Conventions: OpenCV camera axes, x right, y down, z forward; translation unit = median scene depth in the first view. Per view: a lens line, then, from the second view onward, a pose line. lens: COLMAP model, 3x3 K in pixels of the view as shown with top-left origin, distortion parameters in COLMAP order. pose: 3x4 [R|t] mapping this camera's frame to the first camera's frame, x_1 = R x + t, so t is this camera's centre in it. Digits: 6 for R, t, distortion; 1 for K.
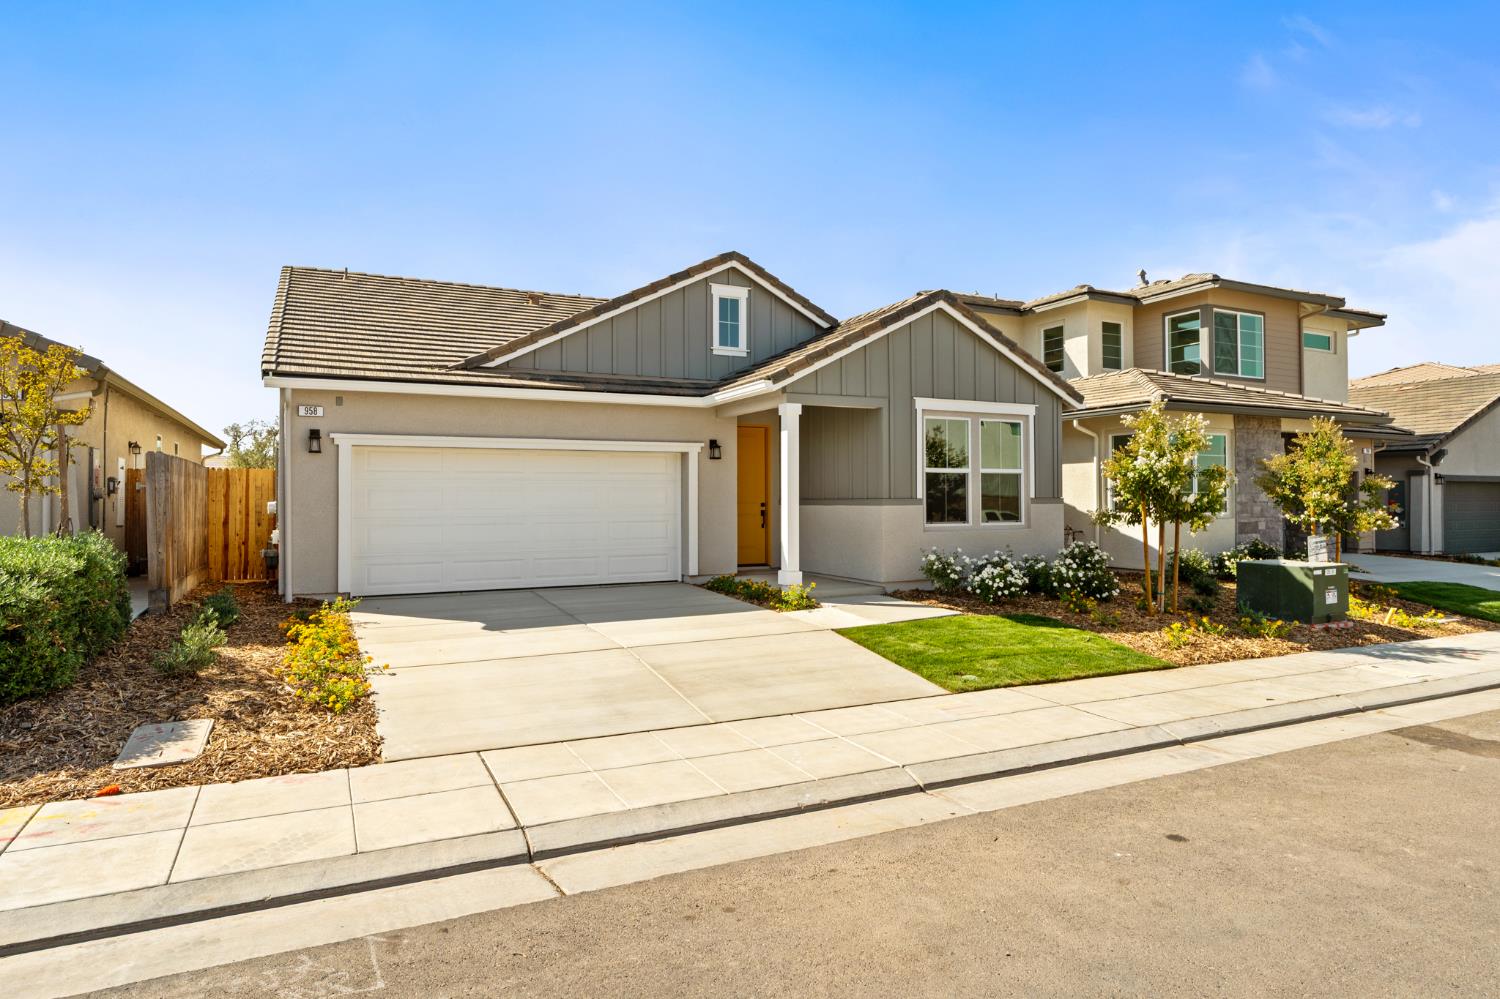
lens RADIAL K [[881.1, 0, 747.8], [0, 881.1, 497.2], [0, 0, 1]] dist [-0.003199, 0.000475]
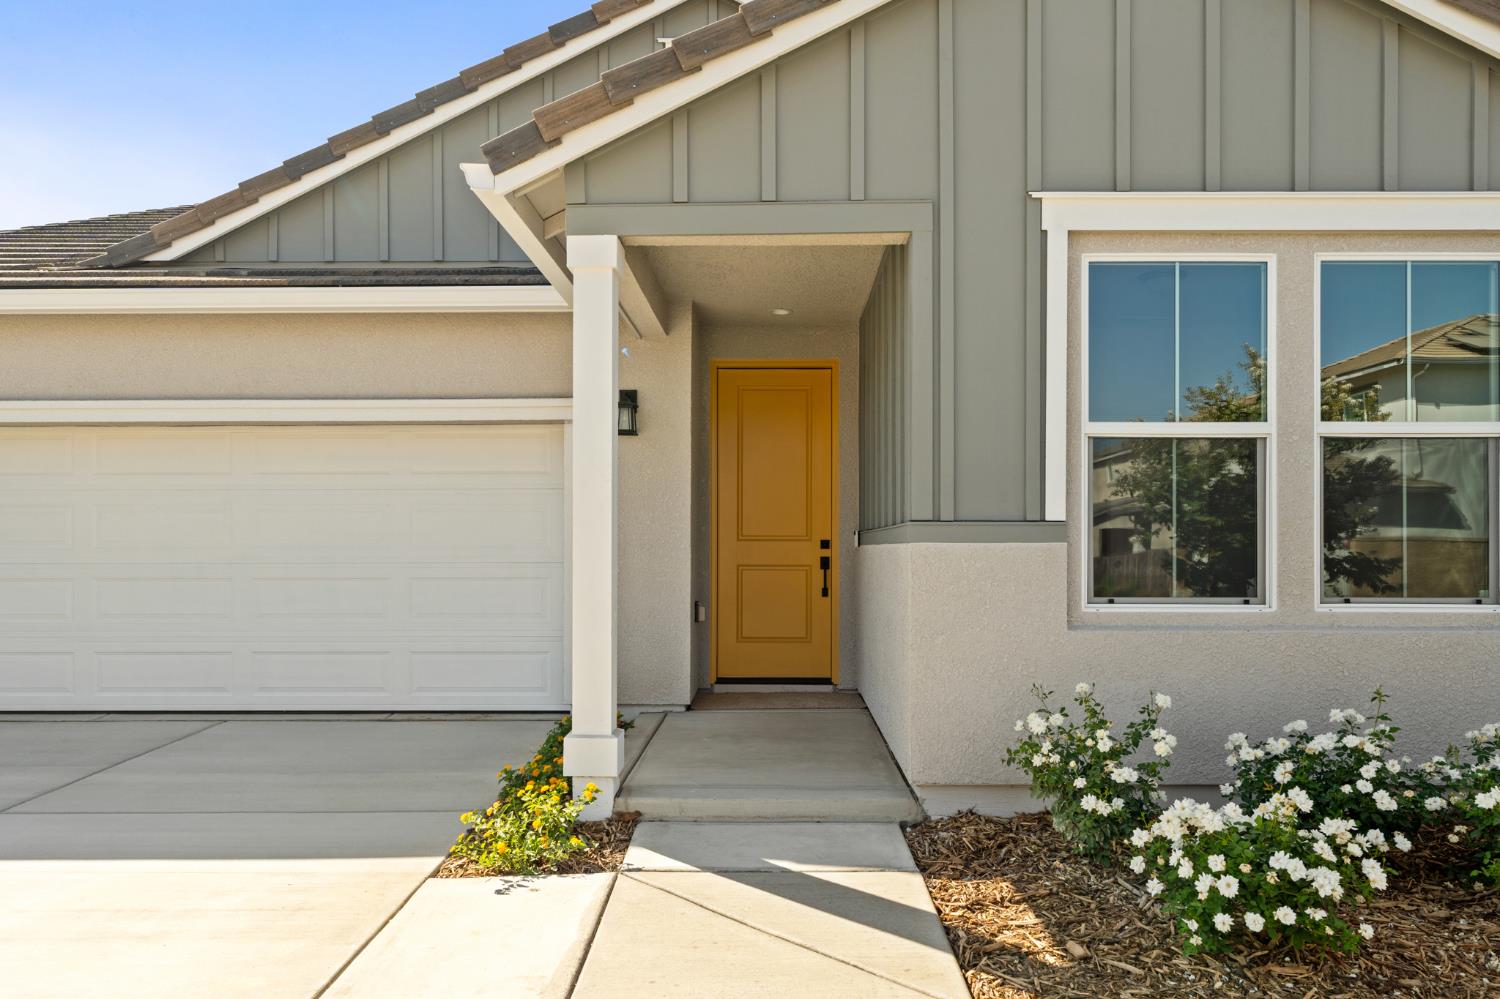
lens RADIAL K [[1046.1, 0, 754.2], [0, 1046.1, 551.2], [0, 0, 1]] dist [0.008133, -0.001155]
pose [[0.890338, 0.005660, -0.455265, 0.265535], [-0.001812, 0.999959, 0.008888, 0.008869], [0.455297, -0.007088, 0.890312, 0.618599]]
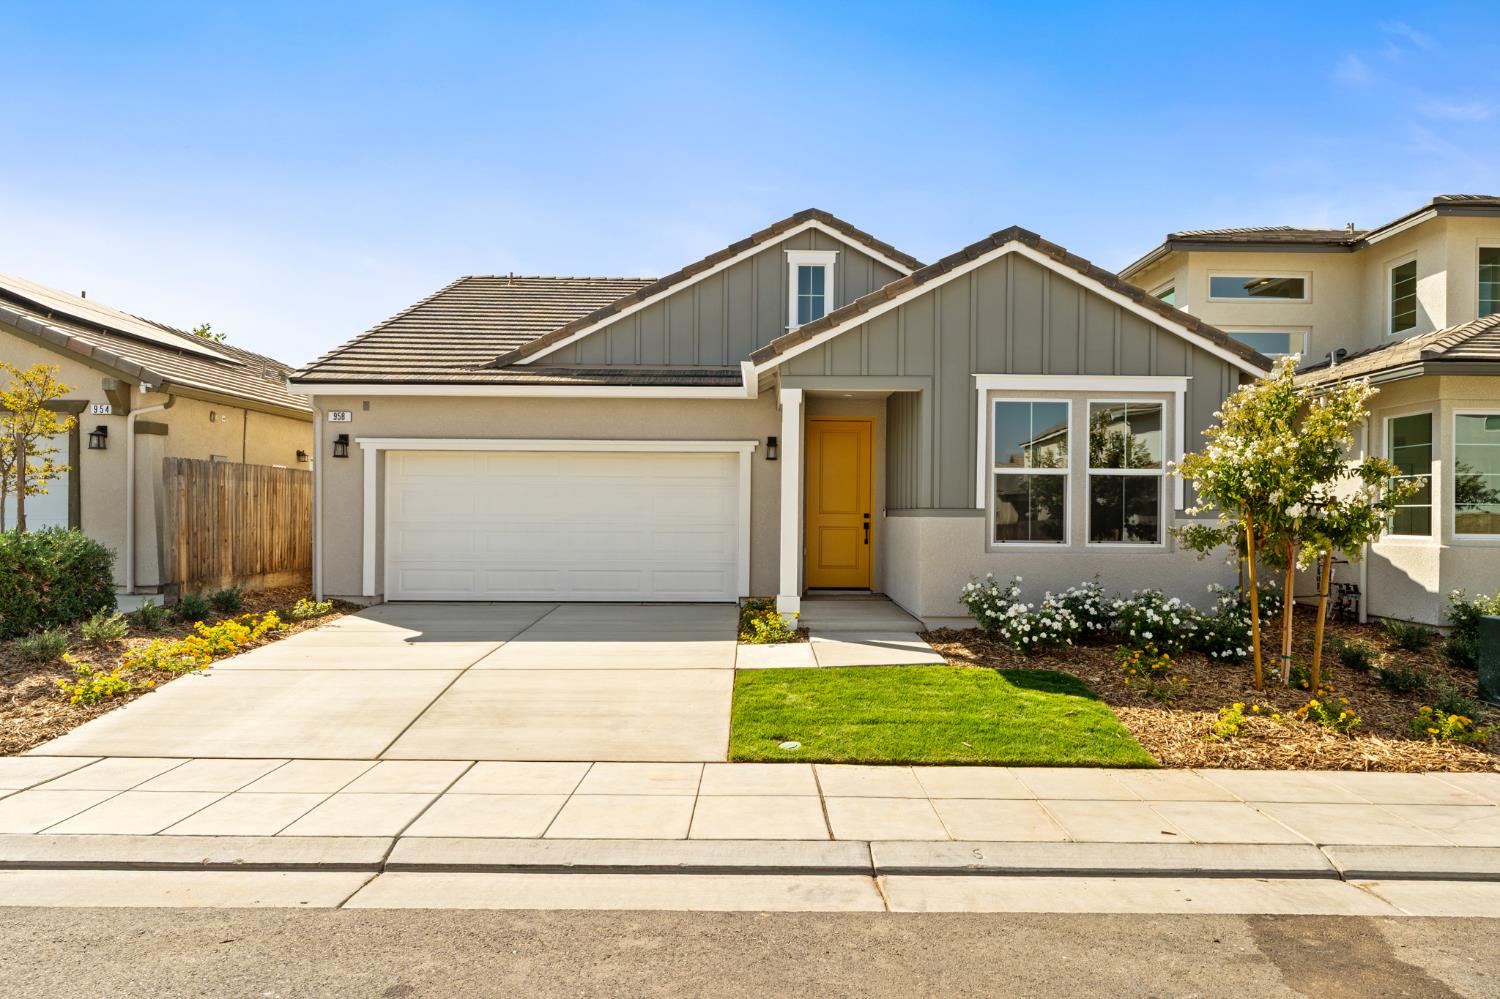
lens RADIAL K [[987.7, 0, 763.6], [0, 987.7, 526.0], [0, 0, 1]] dist [-0.002054, -0.000244]
pose [[0.902981, 0.016593, -0.429361, 0.386277], [-0.009742, 0.999788, 0.018150, 0.002857], [0.429571, -0.012207, 0.902951, 0.156415]]
